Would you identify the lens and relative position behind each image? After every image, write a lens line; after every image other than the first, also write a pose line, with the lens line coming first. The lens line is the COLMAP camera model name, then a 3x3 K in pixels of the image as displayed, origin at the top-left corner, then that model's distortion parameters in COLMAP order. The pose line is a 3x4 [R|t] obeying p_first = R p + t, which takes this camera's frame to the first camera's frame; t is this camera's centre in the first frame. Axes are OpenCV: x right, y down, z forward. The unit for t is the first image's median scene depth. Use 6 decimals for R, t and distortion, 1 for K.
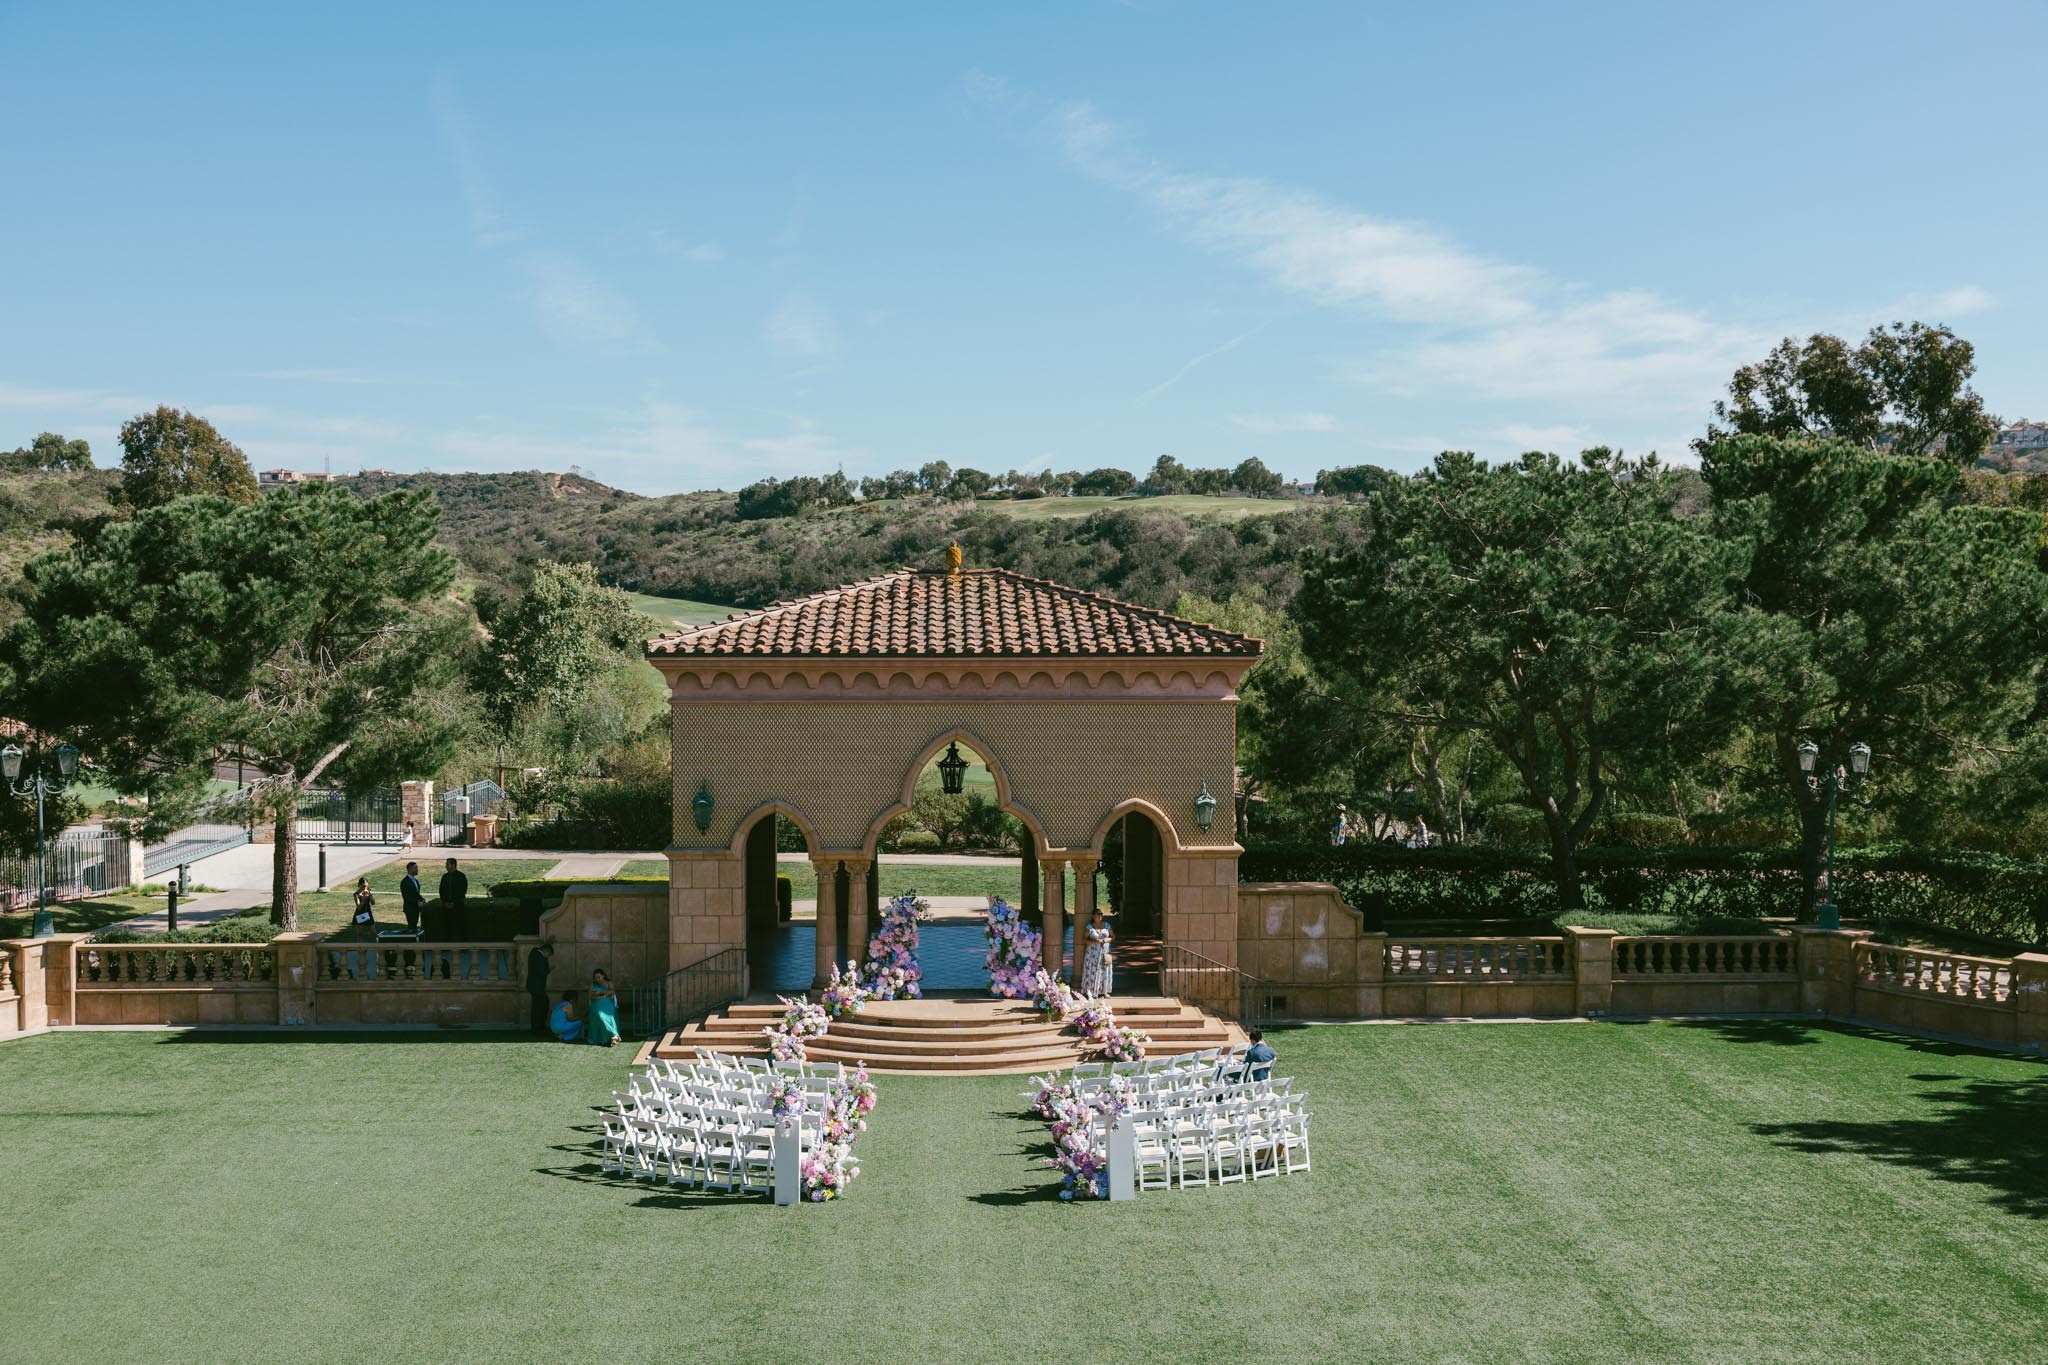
lens RADIAL K [[2102.8, 0, 974.1], [0, 2102.8, 762.3], [0, 0, 1]] dist [0.032138, -0.025404]
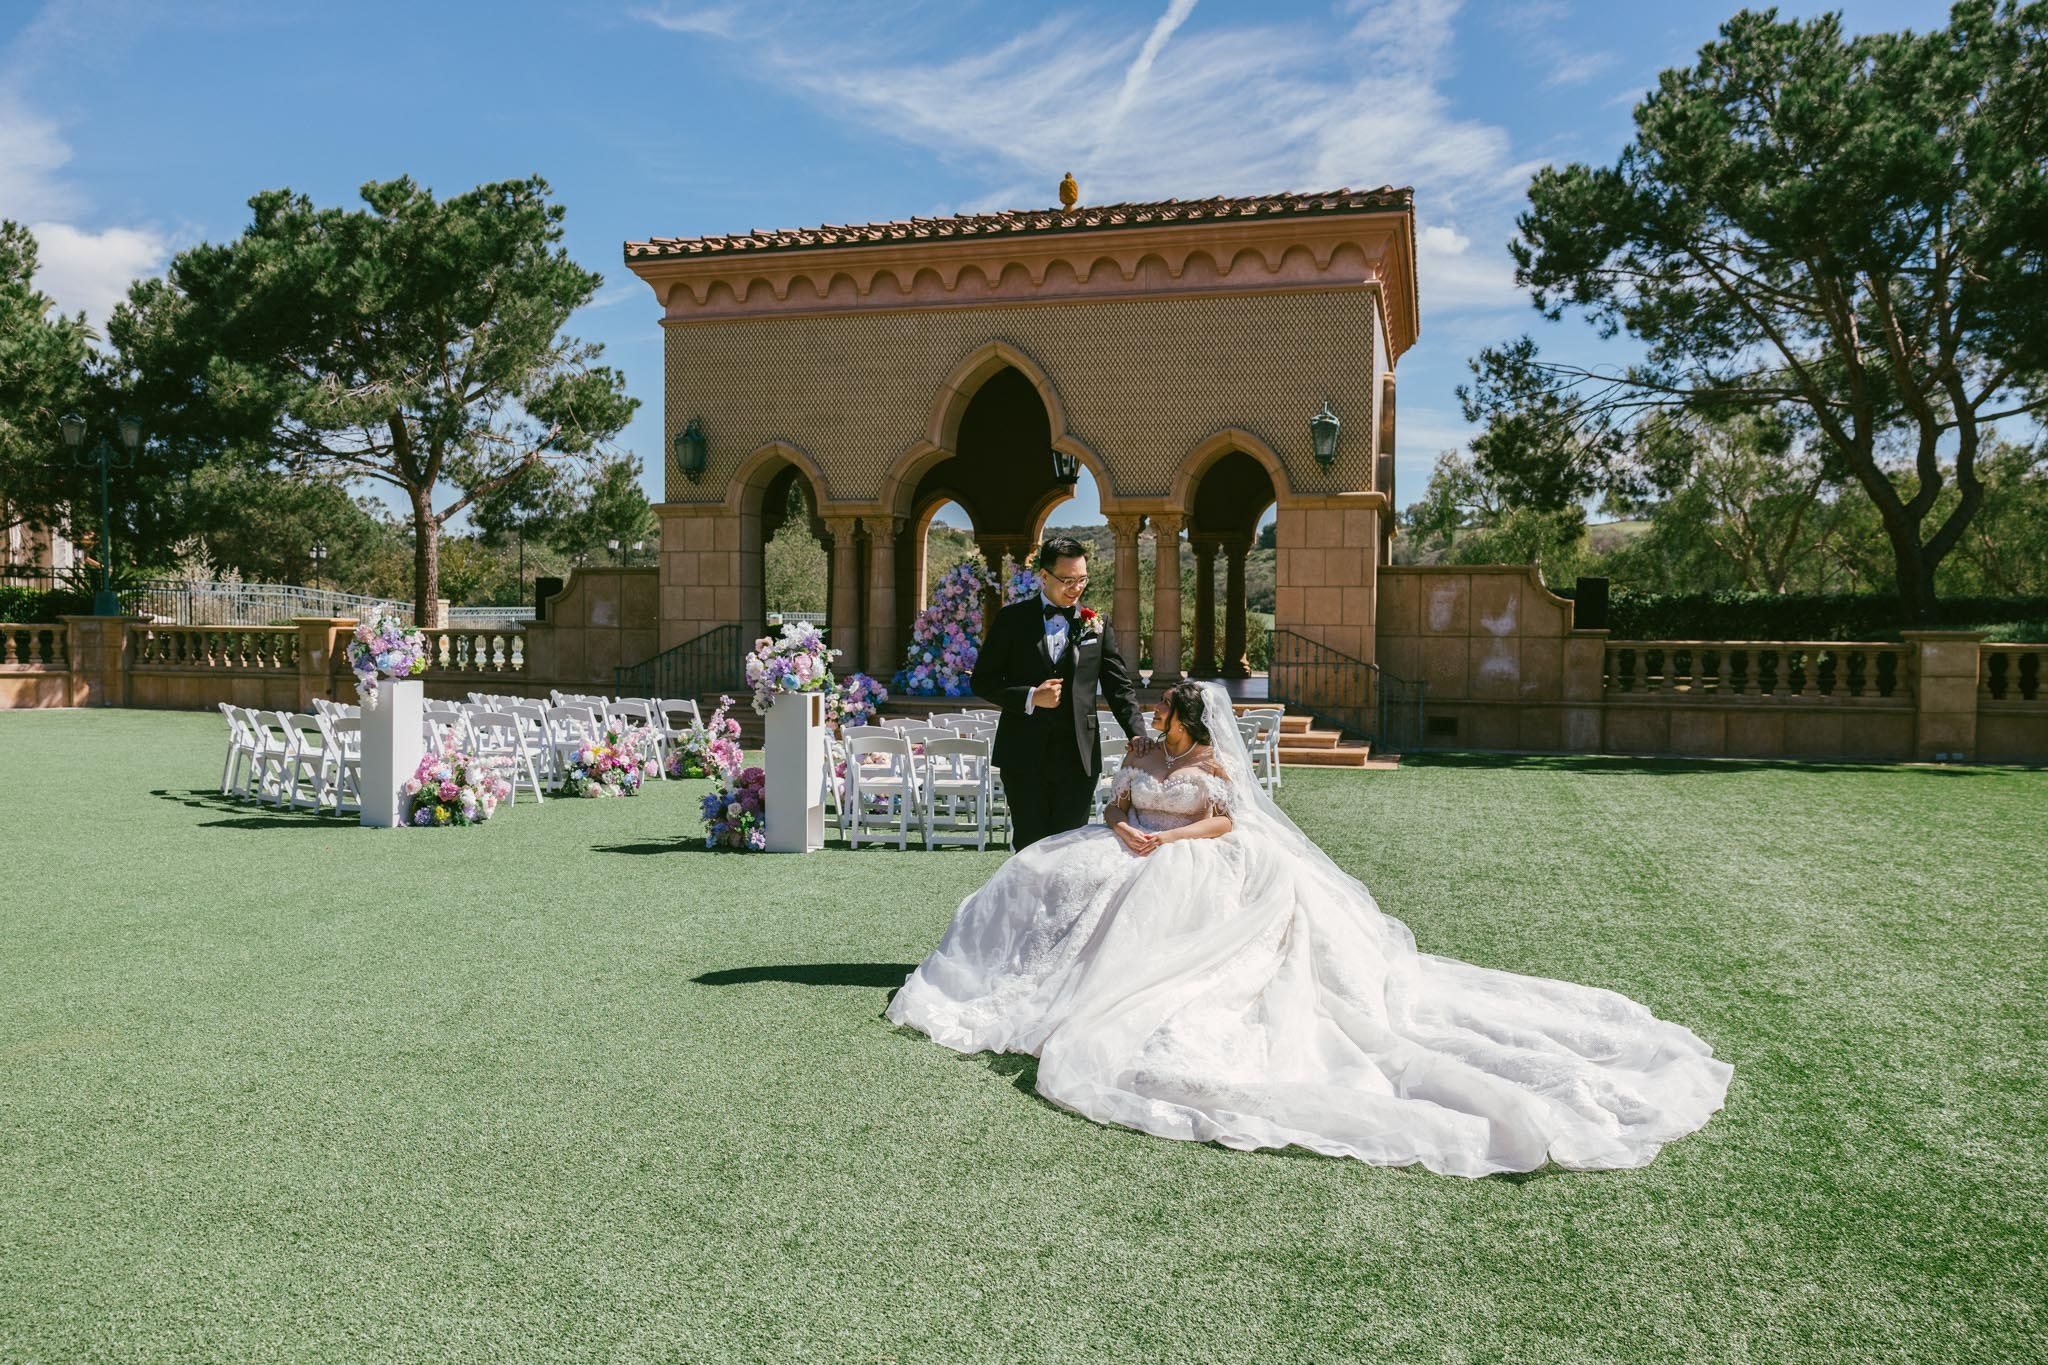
lens RADIAL K [[1532.0, 0, 987.7], [0, 1532.0, 712.4], [0, 0, 1]] dist [-0.004250, -0.001371]
pose [[0.950478, 0.025381, -0.309755, 0.162363], [-0.035252, 0.999032, -0.026311, 0.132535], [0.308787, 0.035928, 0.950452, 0.468417]]
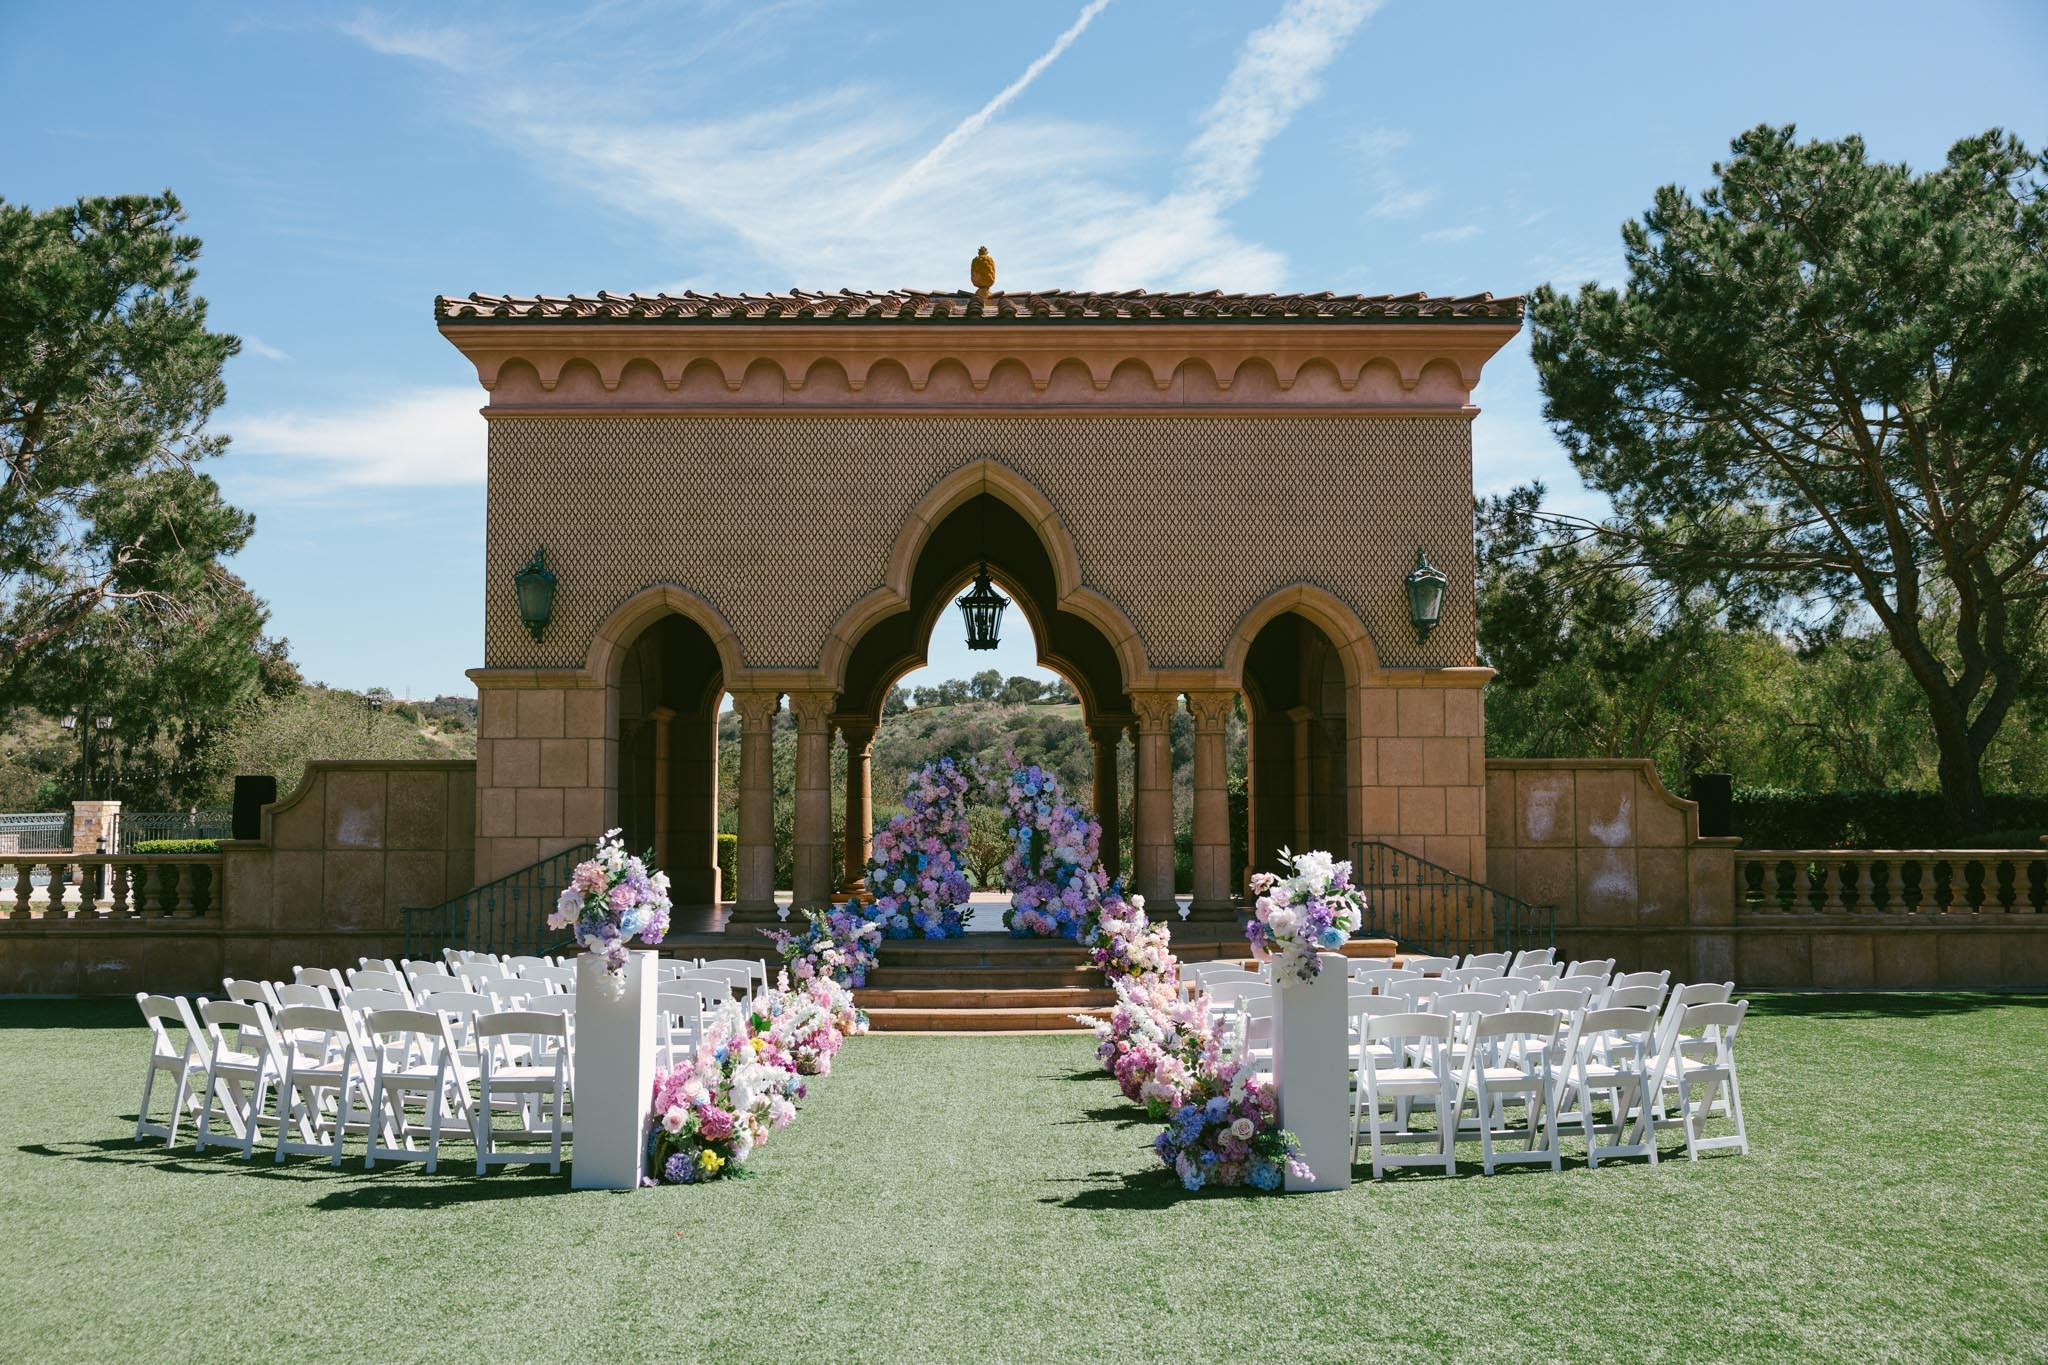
lens RADIAL K [[1979.3, 0, 982.3], [0, 1979.3, 729.0], [0, 0, 1]] dist [0.017617, 0.005921]
pose [[0.999746, -0.003296, -0.022277, 0.002677], [0.000243, 0.990753, -0.135678, 0.128440], [0.022518, 0.135638, 0.990503, 0.470640]]
